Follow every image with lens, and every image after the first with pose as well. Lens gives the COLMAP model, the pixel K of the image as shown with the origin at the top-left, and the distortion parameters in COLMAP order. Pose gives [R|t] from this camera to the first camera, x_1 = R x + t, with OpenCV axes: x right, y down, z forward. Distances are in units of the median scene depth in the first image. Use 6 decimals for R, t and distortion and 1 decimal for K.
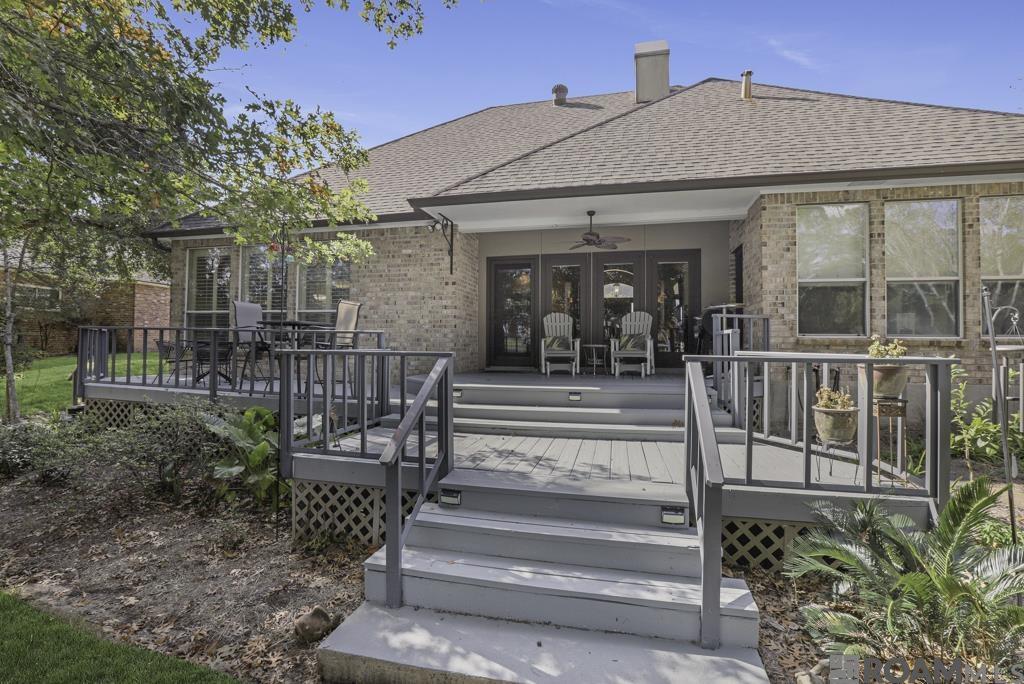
lens RADIAL K [[469.8, 0, 511.8], [0, 469.8, 307.5], [0, 0, 1]] dist [-0.032109, 0.000226]
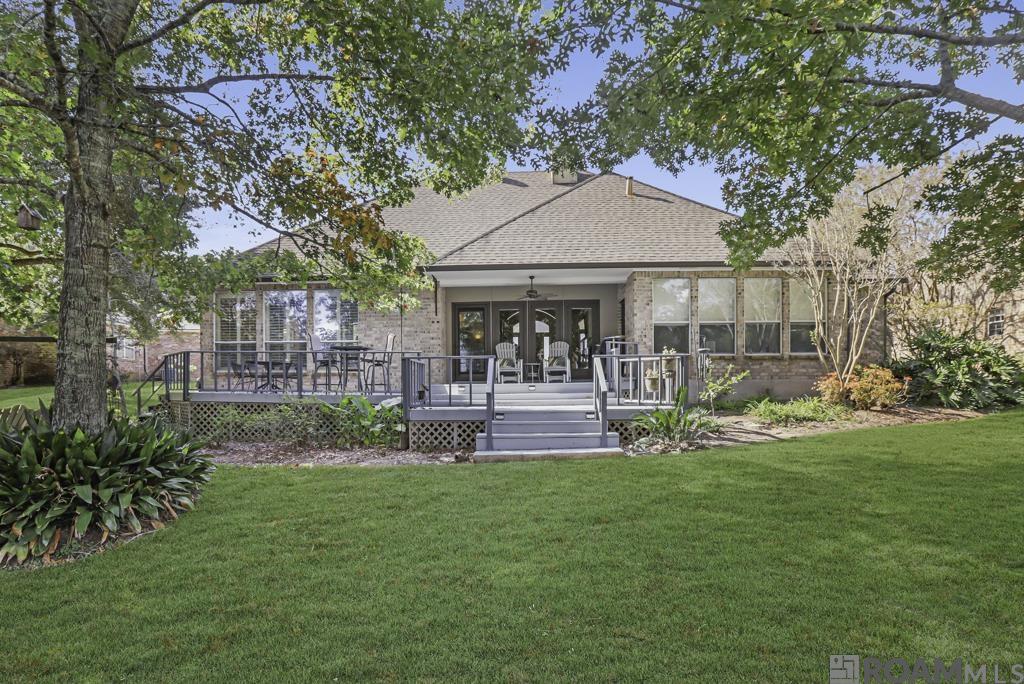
lens RADIAL K [[468.8, 0, 510.3], [0, 468.8, 334.1], [0, 0, 1]] dist [-0.056970, 0.023882]
pose [[0.980857, 0.001886, 0.194722, -0.202921], [0.001425, 0.999857, -0.016865, 0.011938], [-0.194726, 0.016820, 0.980713, -0.499659]]
